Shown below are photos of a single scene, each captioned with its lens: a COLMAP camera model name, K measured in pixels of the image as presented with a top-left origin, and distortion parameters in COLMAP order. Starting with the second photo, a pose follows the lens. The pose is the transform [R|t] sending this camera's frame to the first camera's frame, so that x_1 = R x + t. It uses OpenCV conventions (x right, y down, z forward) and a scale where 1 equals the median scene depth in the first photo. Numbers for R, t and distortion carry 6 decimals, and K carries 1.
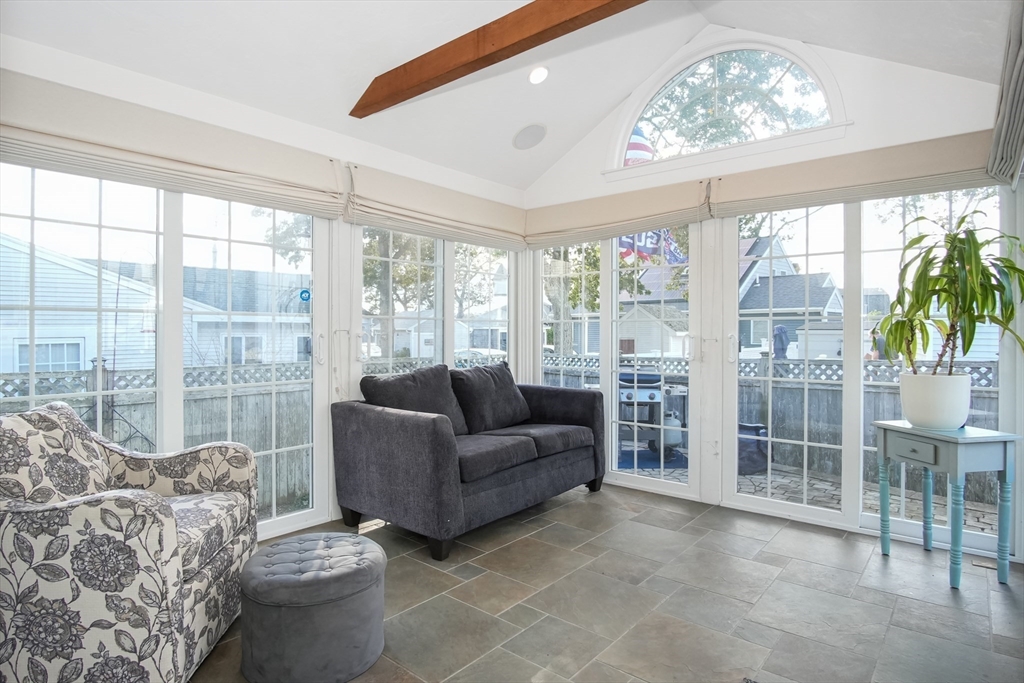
lens RADIAL K [[558.2, 0, 512.5], [0, 558.2, 339.3], [0, 0, 1]] dist [-0.025036, 0.002348]
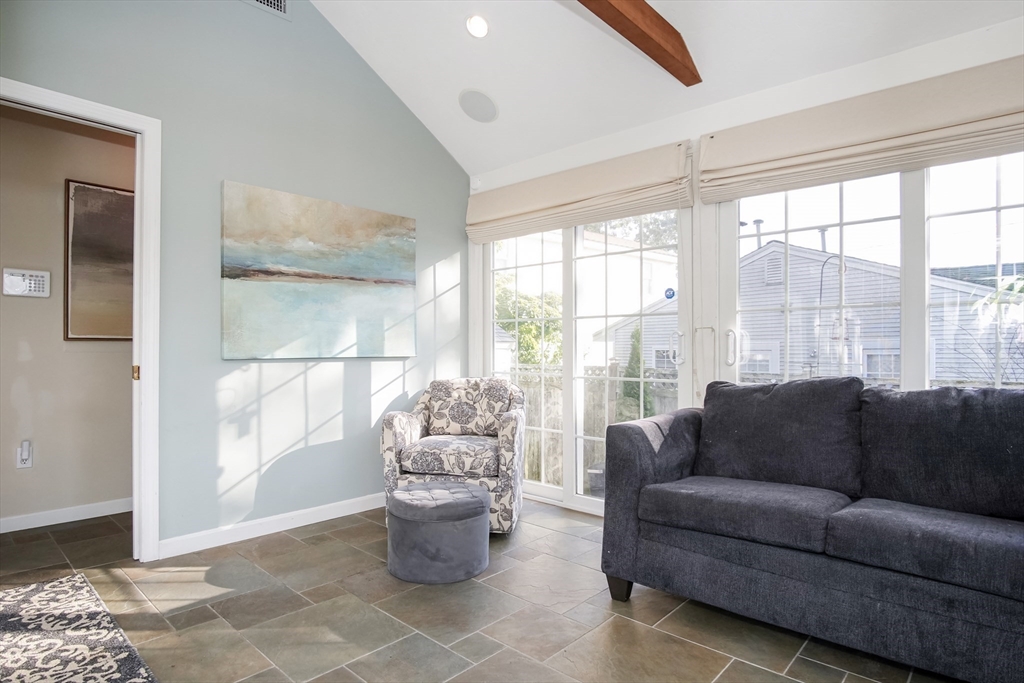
lens RADIAL K [[566.7, 0, 509.9], [0, 566.7, 343.3], [0, 0, 1]] dist [-0.035471, 0.010301]
pose [[-0.039366, -0.009224, -0.999182, 0.684449], [-0.016678, 0.999824, -0.008573, 0.023501], [0.999086, 0.016327, -0.039513, 0.824583]]
